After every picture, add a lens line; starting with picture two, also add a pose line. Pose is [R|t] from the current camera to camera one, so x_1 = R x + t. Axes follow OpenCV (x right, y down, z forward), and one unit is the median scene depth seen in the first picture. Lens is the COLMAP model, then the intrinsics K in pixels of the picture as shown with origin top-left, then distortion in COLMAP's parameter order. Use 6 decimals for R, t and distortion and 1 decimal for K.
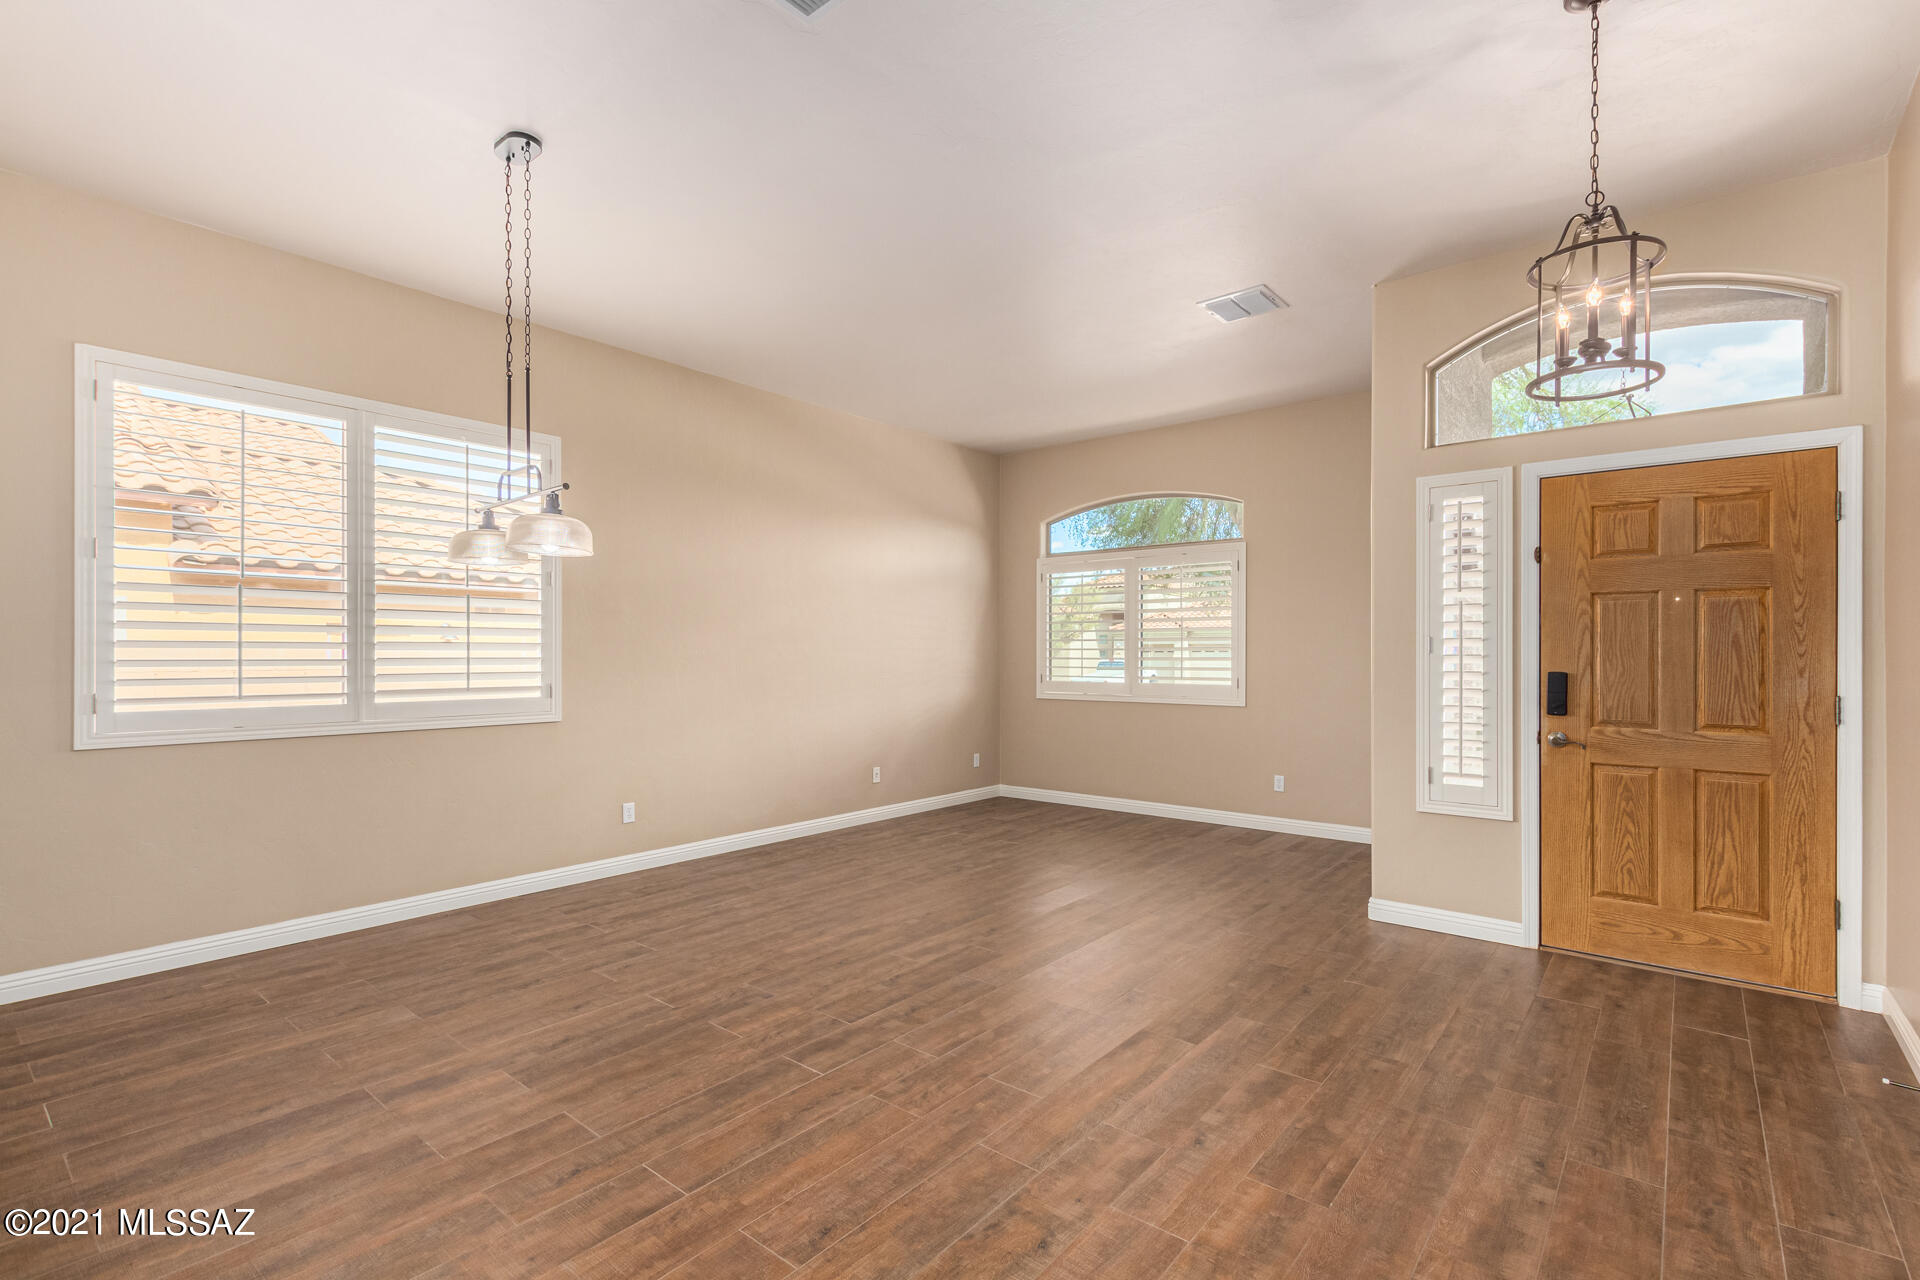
lens RADIAL K [[878.7, 0, 955.9], [0, 878.7, 644.4], [0, 0, 1]] dist [-0.004335, -0.001209]
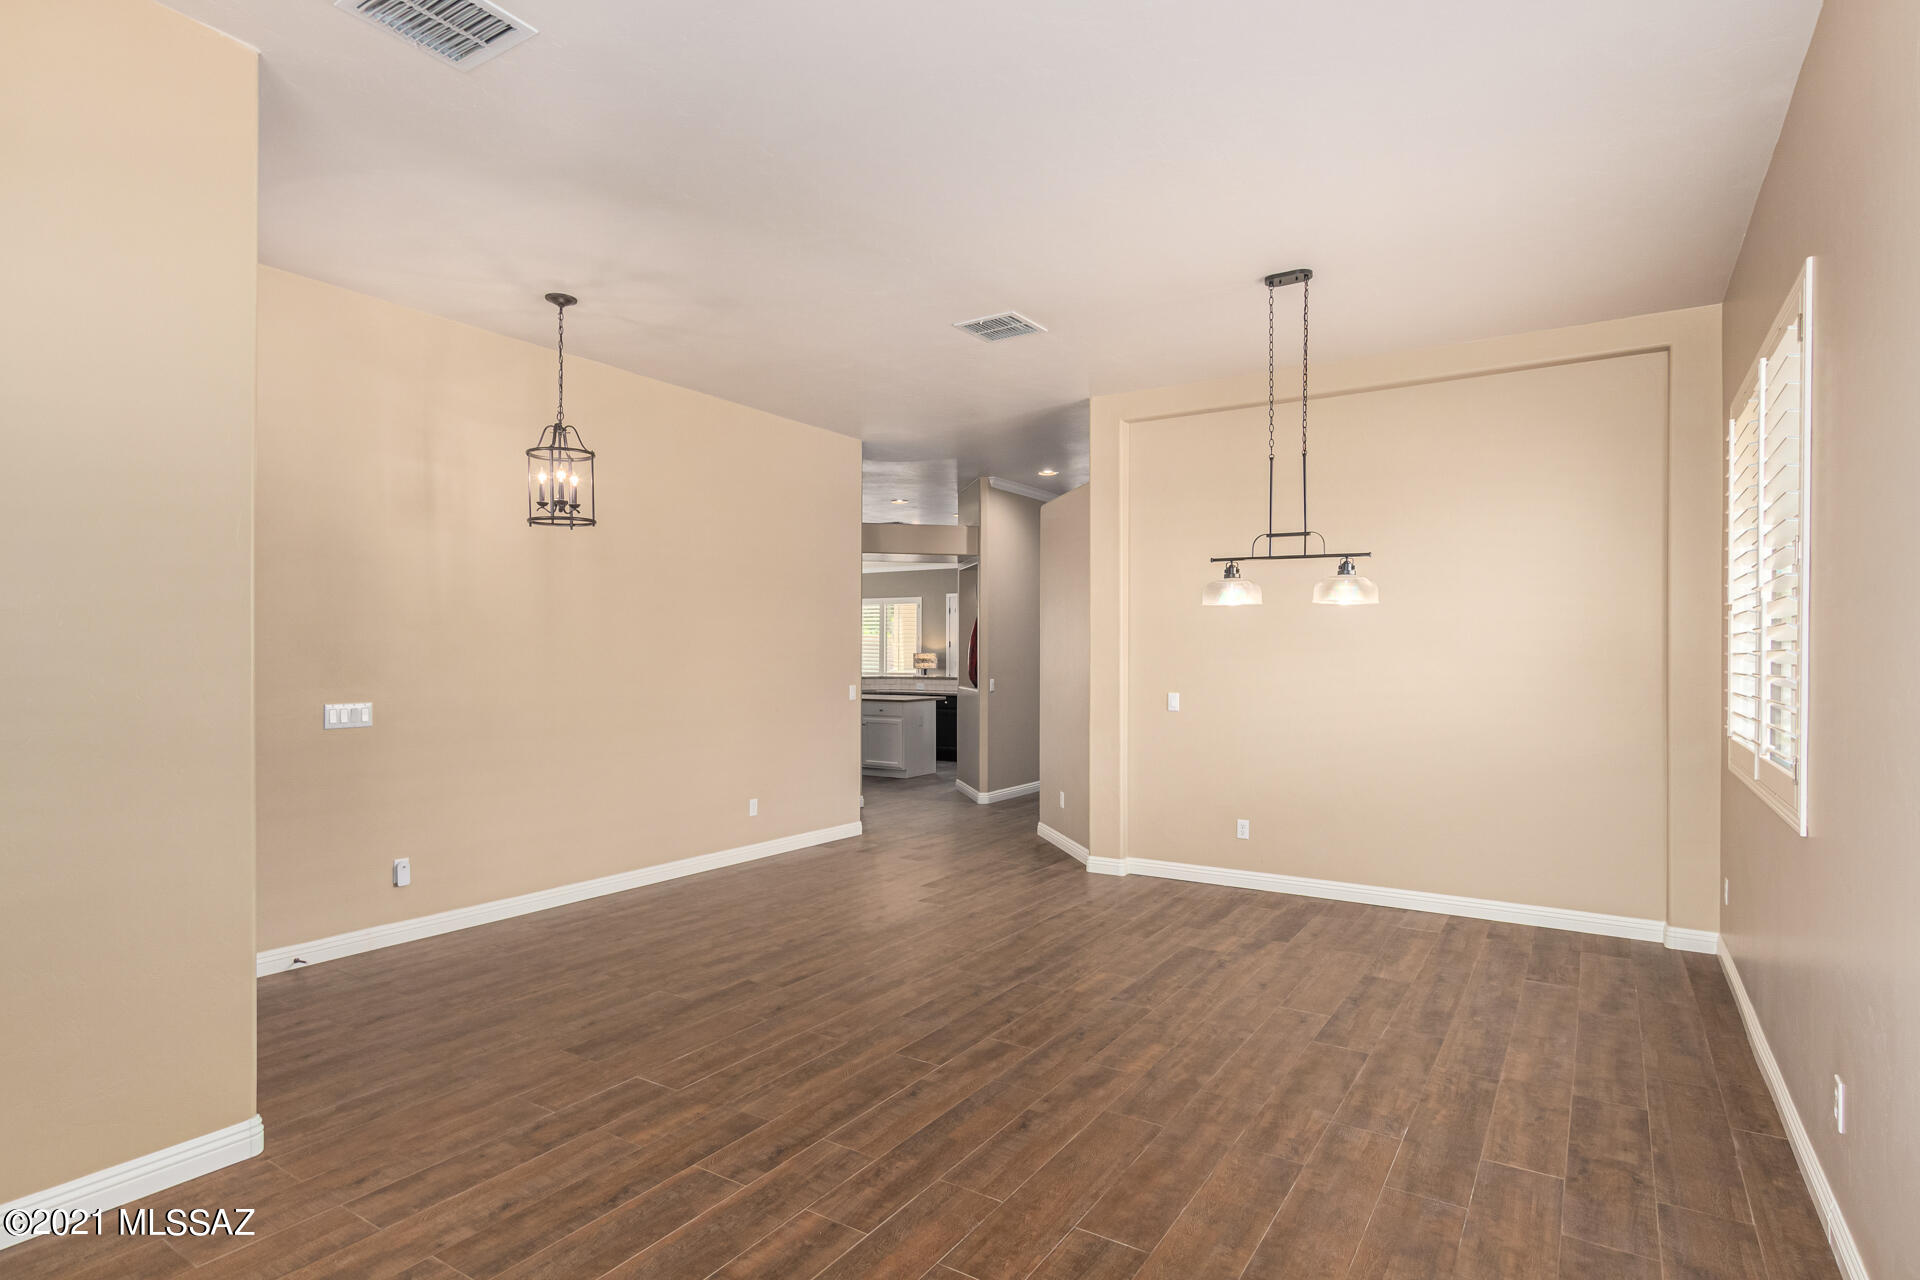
lens RADIAL K [[979.3, 0, 960.2], [0, 979.3, 651.8], [0, 0, 1]] dist [0.011477, -0.001038]
pose [[-0.992563, -0.004041, -0.121666, 0.126951], [-0.002439, 0.999908, -0.013309, -0.010124], [0.121709, -0.012914, -0.992482, 2.235419]]
